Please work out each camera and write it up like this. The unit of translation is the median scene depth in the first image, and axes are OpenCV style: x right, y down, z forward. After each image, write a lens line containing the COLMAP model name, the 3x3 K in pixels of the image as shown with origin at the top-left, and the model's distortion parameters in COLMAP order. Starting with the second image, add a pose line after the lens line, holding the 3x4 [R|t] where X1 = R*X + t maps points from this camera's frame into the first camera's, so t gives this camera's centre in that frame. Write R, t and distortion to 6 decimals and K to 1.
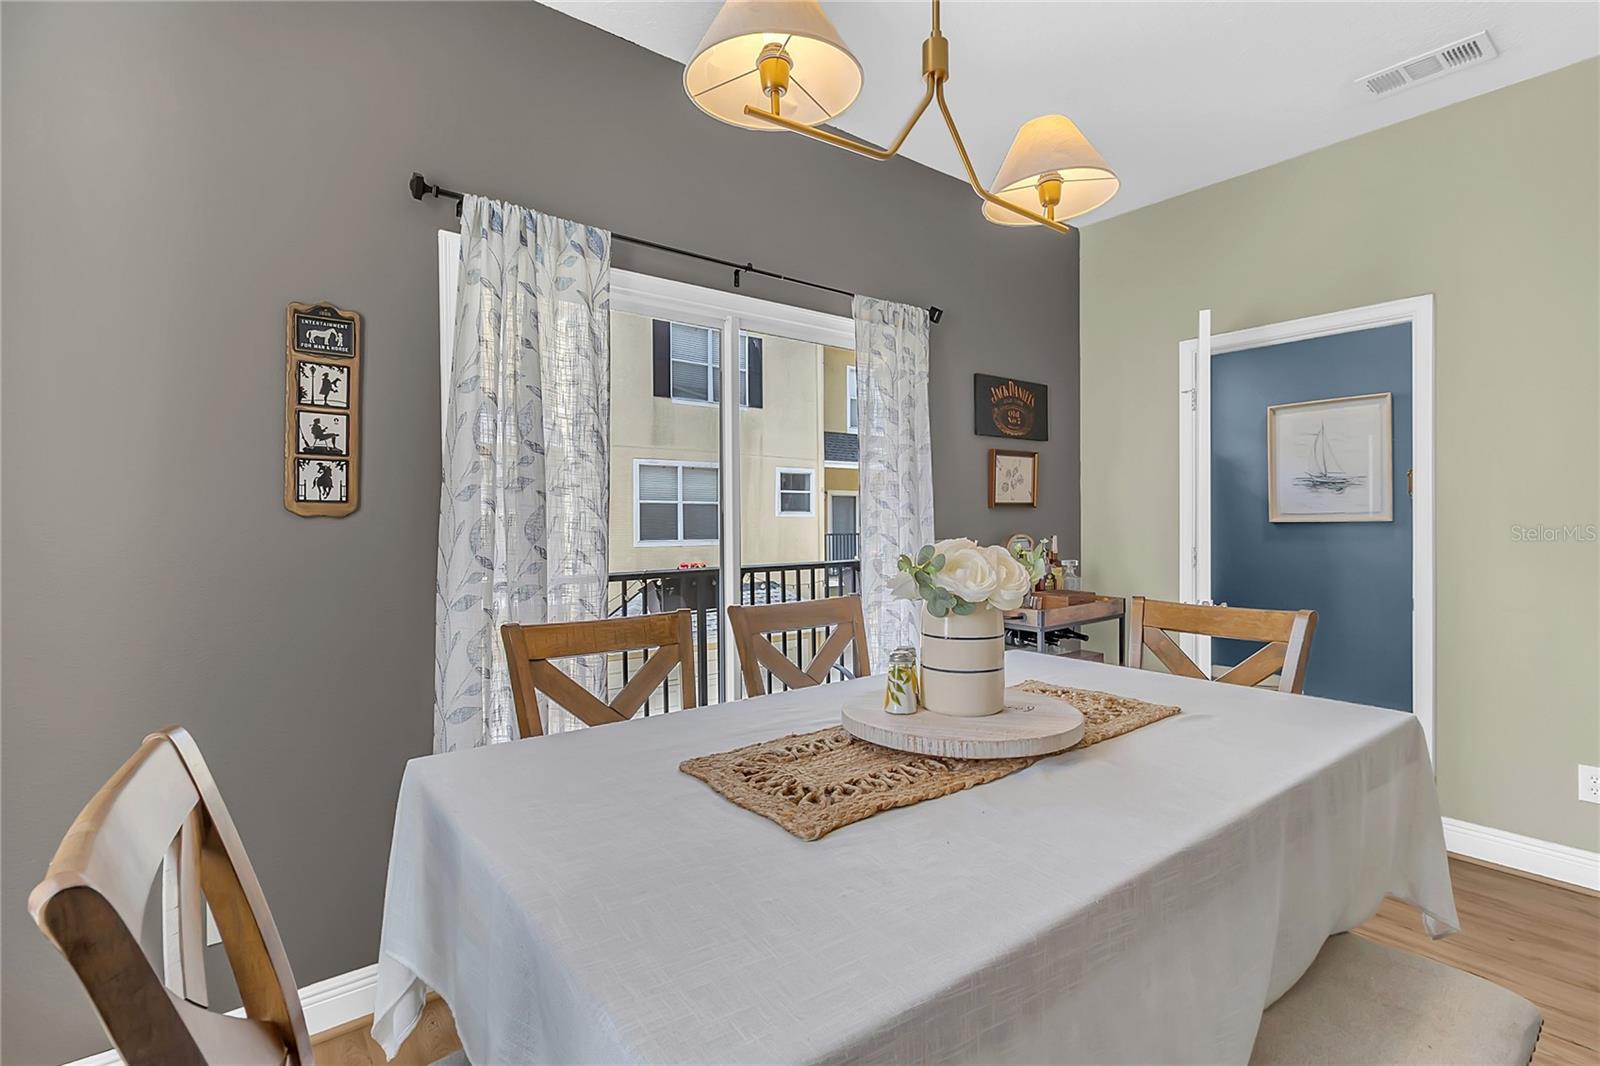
lens RADIAL K [[738.4, 0, 800.2], [0, 738.4, 524.7], [0, 0, 1]] dist [0.000567, -0.000977]
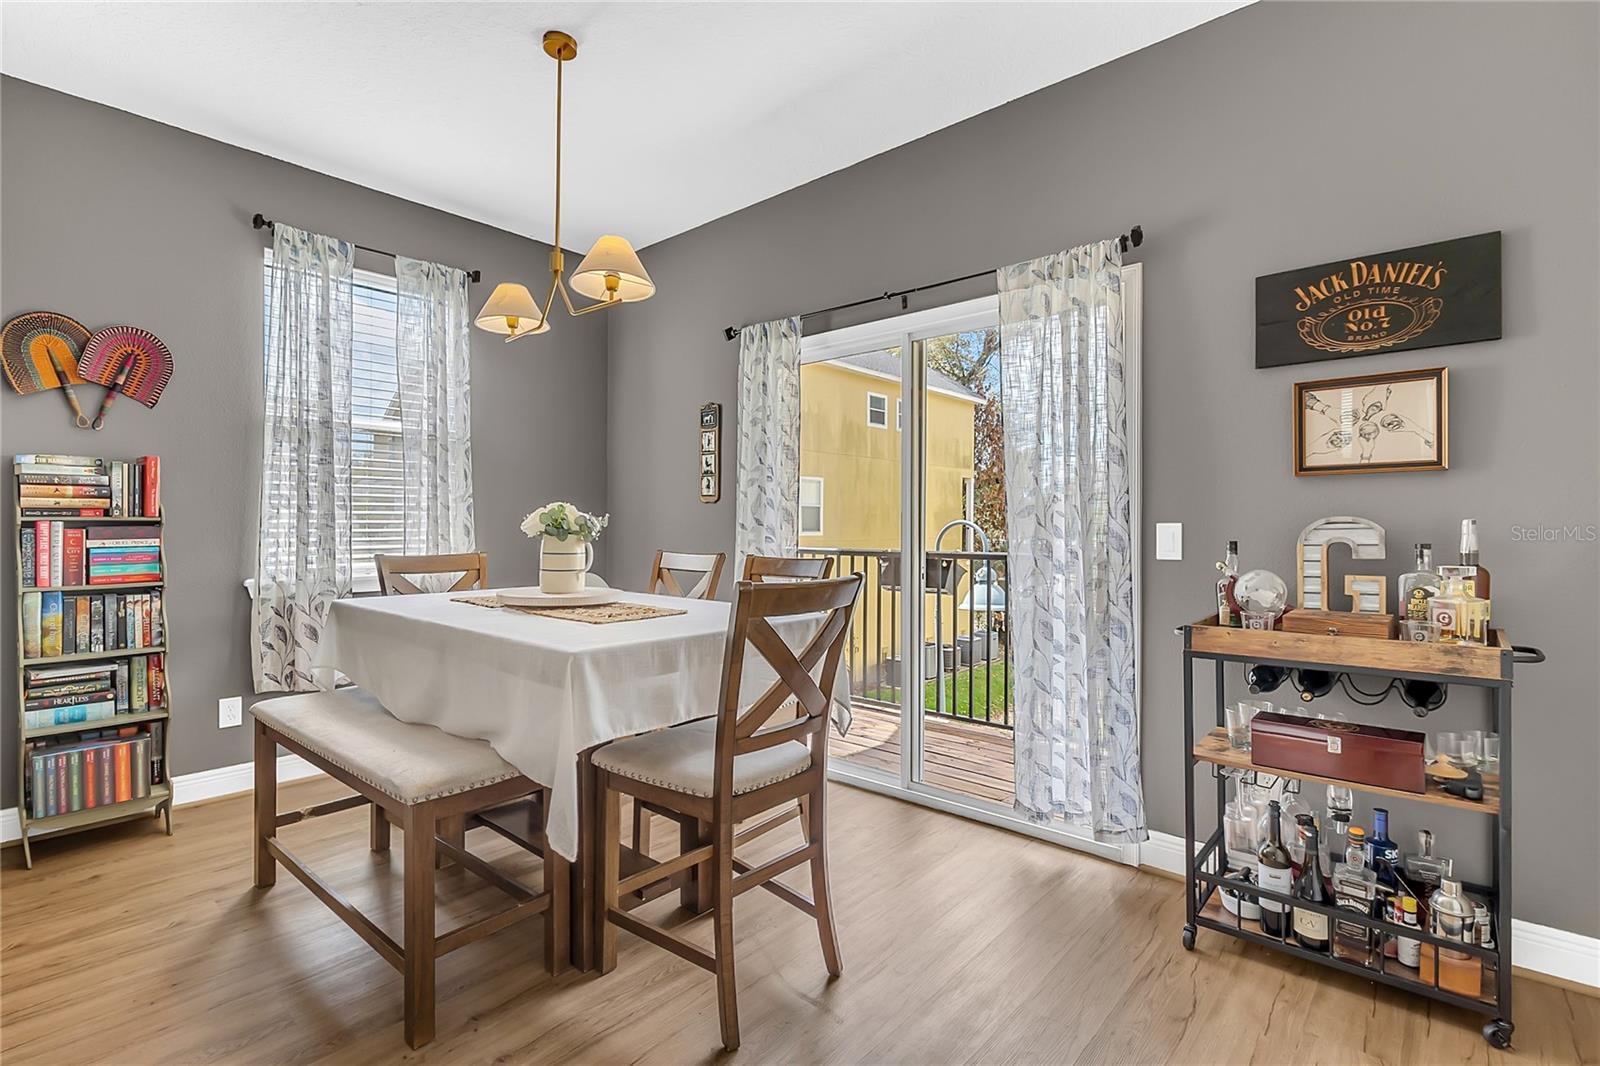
lens RADIAL K [[738.4, 0, 800.2], [0, 738.4, 524.7], [0, 0, 1]] dist [0.000567, -0.000977]
pose [[0.187631, 0.004783, -0.982228, 0.832277], [-0.012818, 0.999915, 0.002420, 0.024814], [0.982156, 0.012136, 0.187676, 0.468568]]
